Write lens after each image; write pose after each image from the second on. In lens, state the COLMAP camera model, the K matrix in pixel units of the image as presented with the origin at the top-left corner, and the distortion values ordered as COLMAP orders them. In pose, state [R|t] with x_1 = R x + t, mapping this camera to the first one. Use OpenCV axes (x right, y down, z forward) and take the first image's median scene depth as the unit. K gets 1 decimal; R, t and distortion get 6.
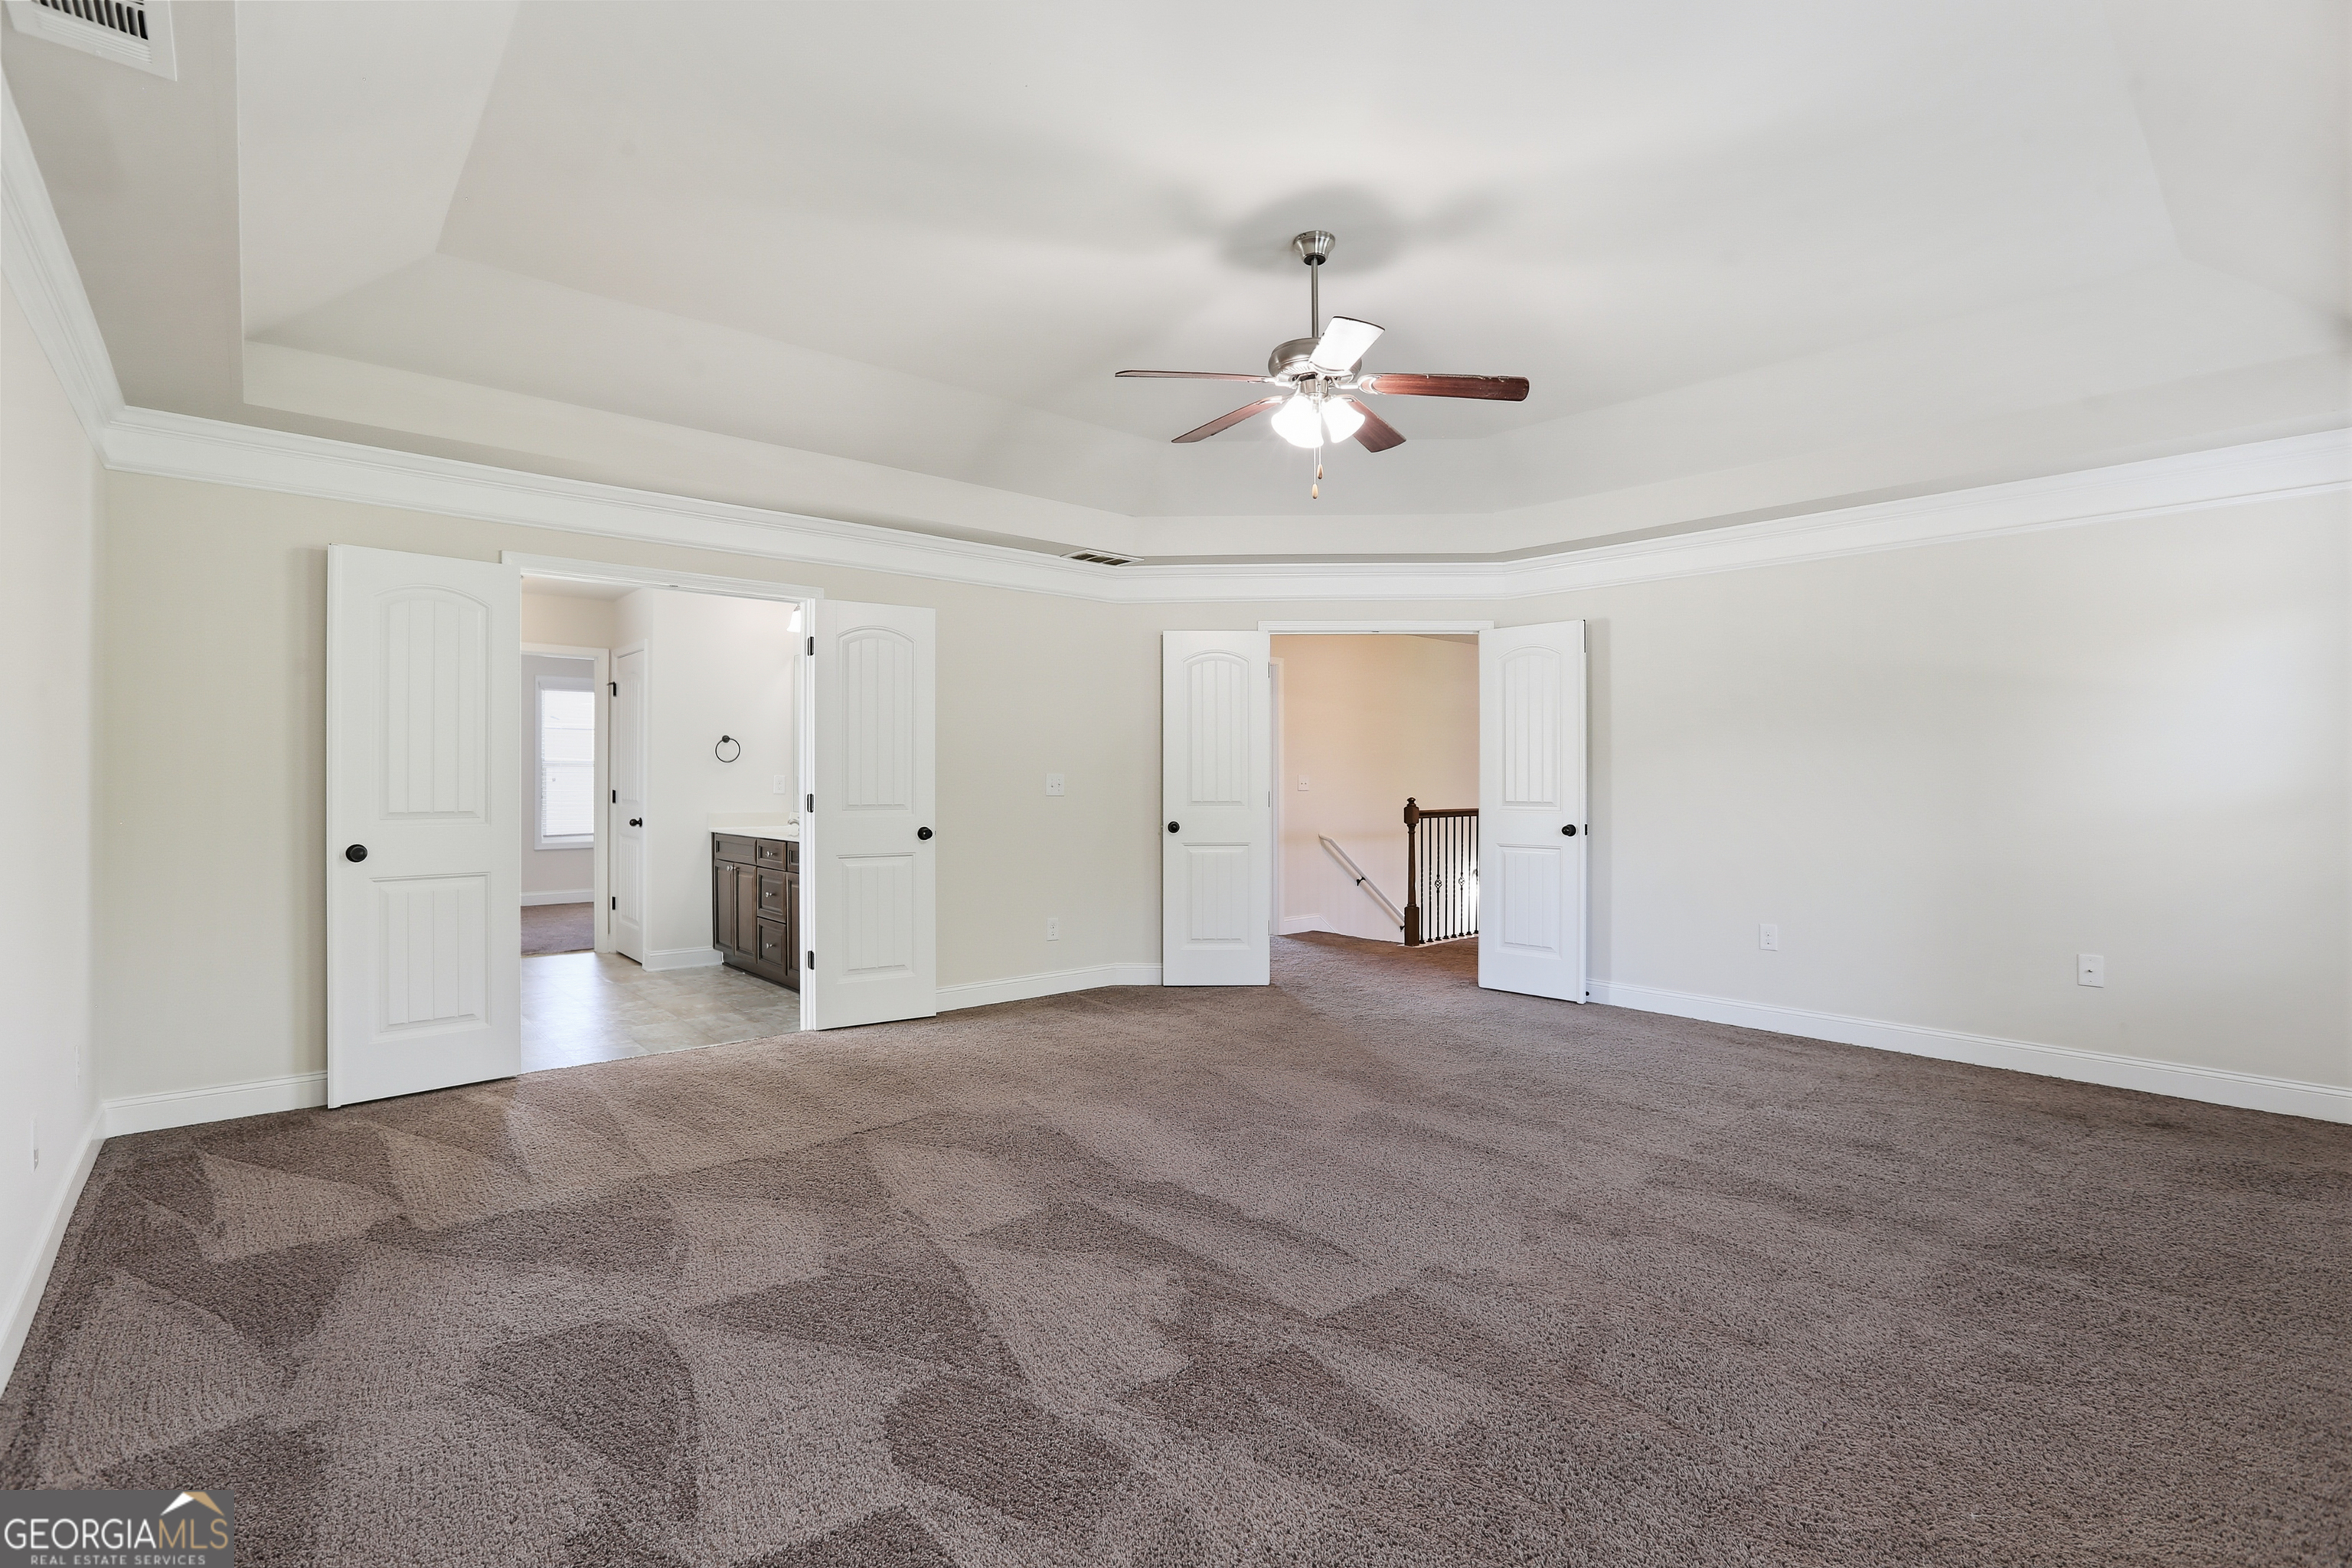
lens RADIAL K [[1064.9, 0, 1171.2], [0, 1064.9, 777.9], [0, 0, 1]] dist [-0.054144, 0.012404]
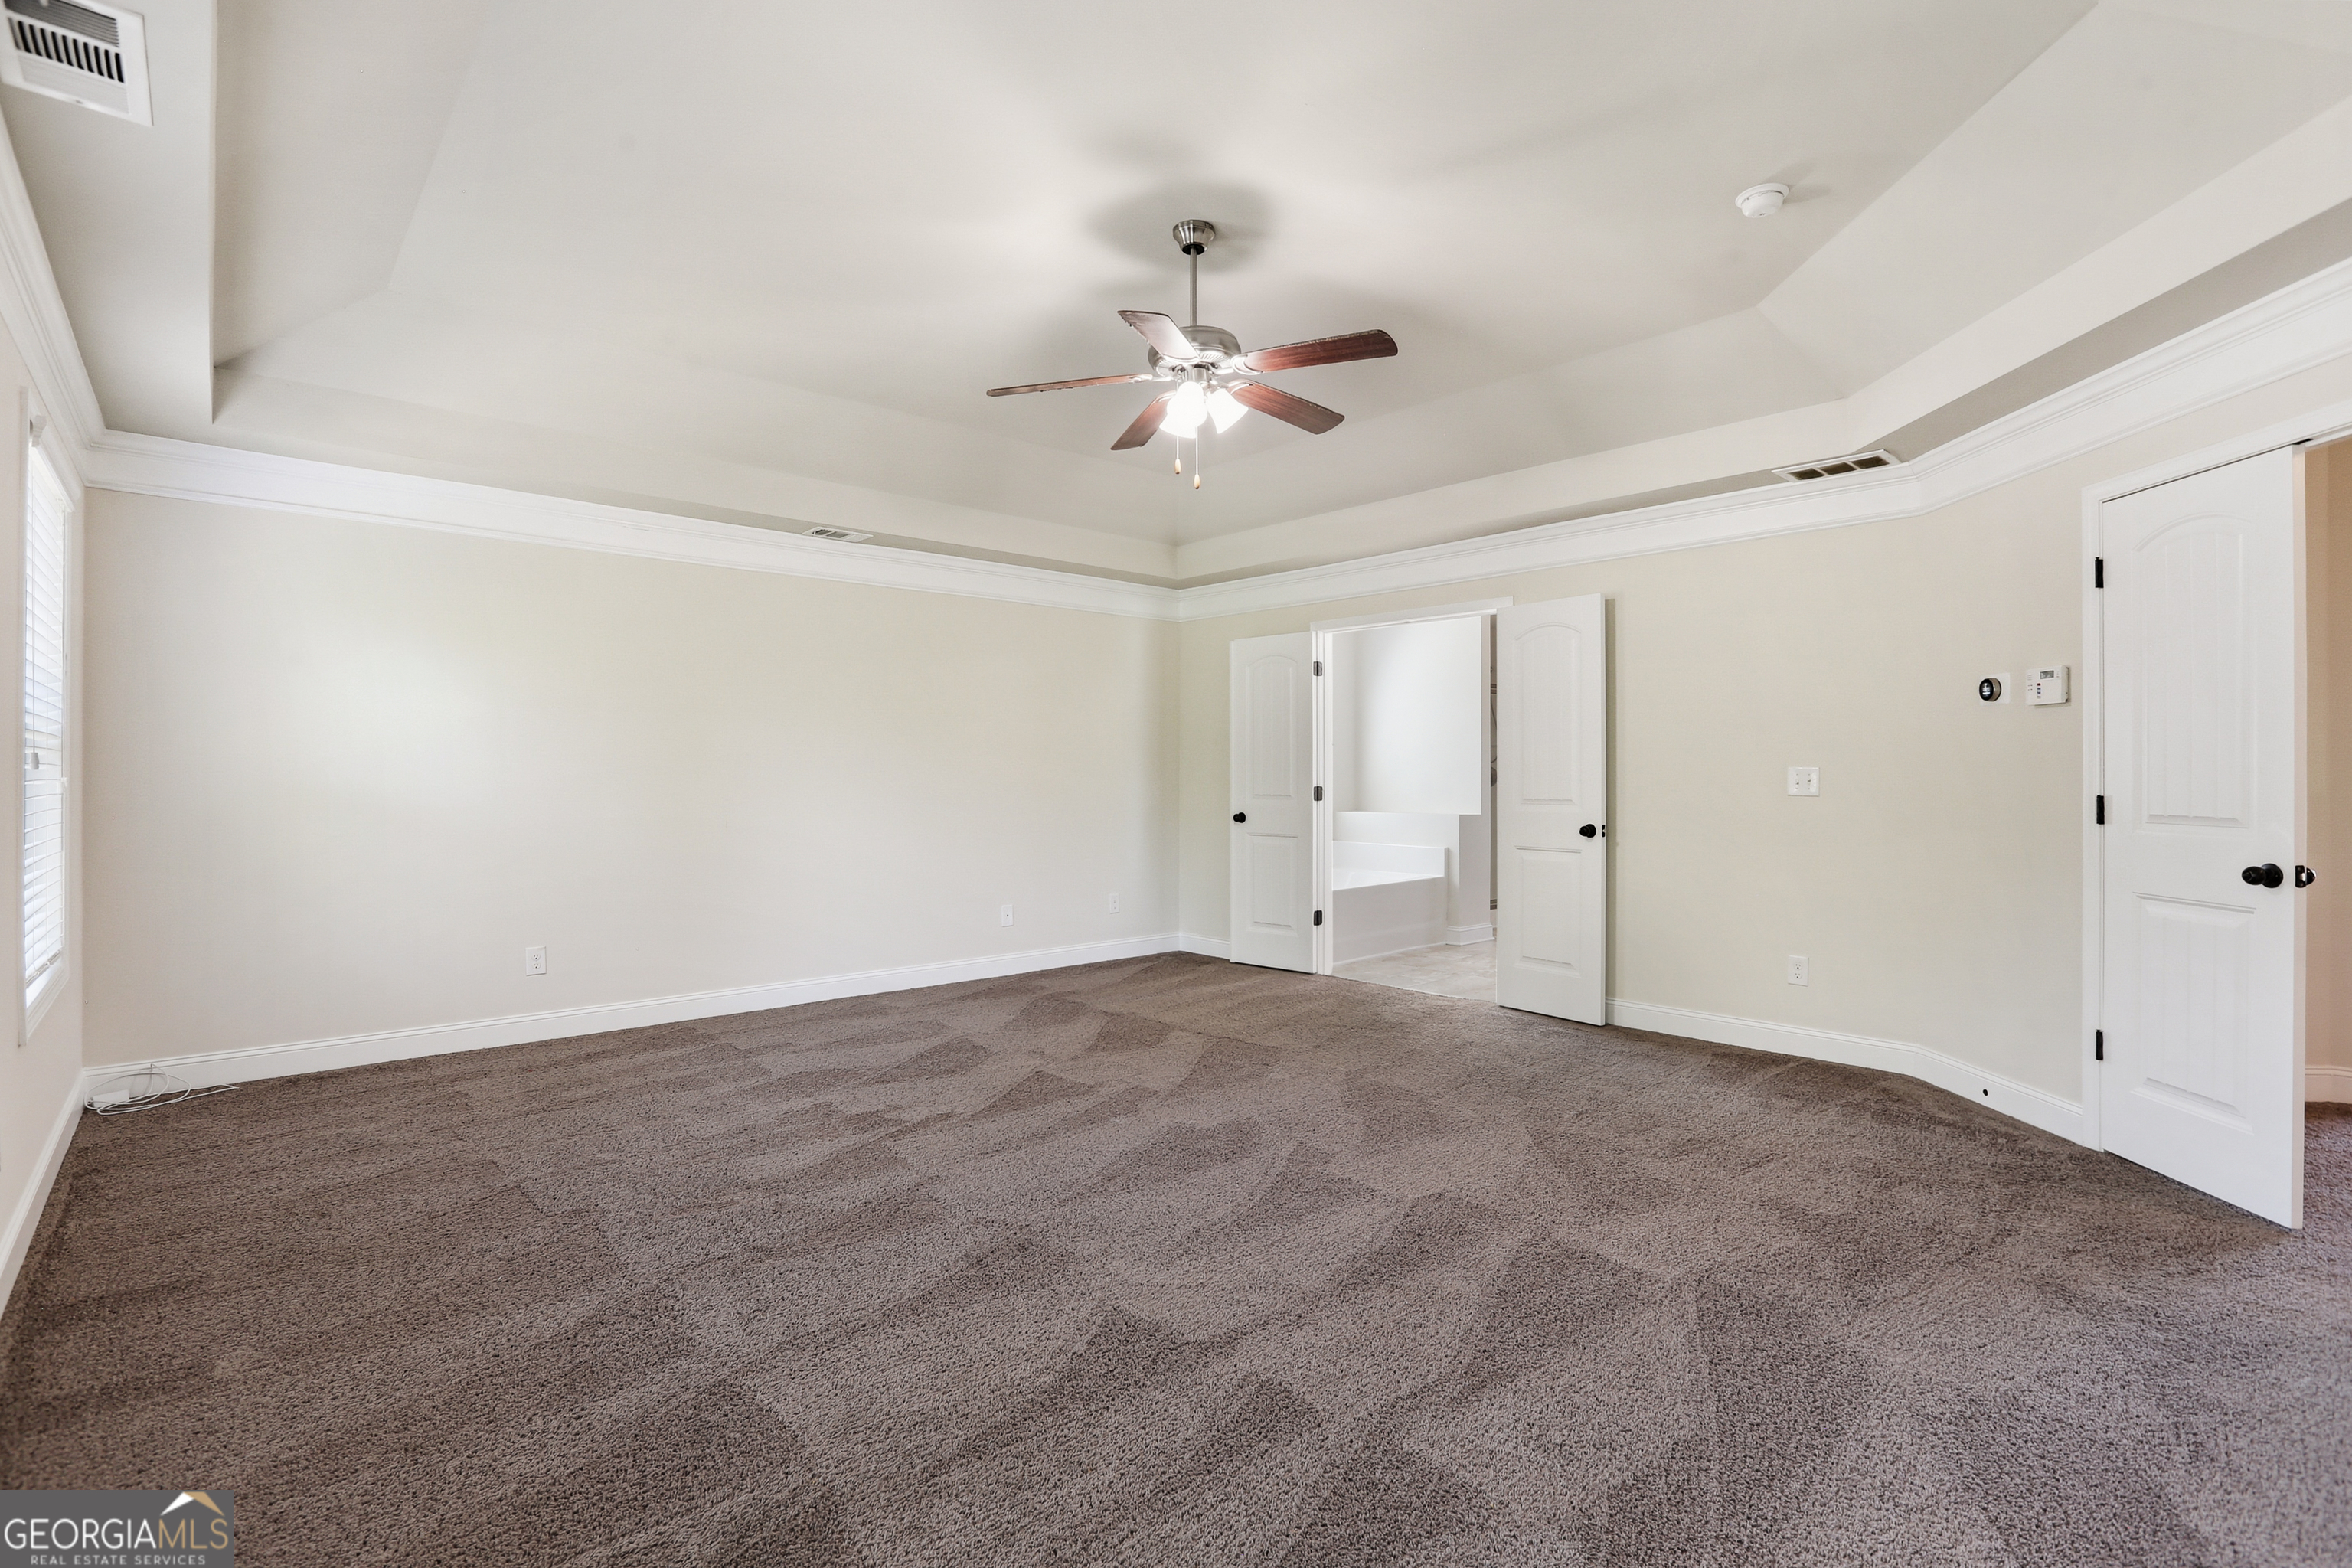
lens RADIAL K [[1083.3, 0, 1170.8], [0, 1083.3, 775.7], [0, 0, 1]] dist [-0.061635, 0.022669]
pose [[0.019697, -0.009072, -0.999765, 1.131782], [0.001887, 0.999957, -0.009037, 0.015474], [0.999804, -0.001709, 0.019713, 0.946537]]
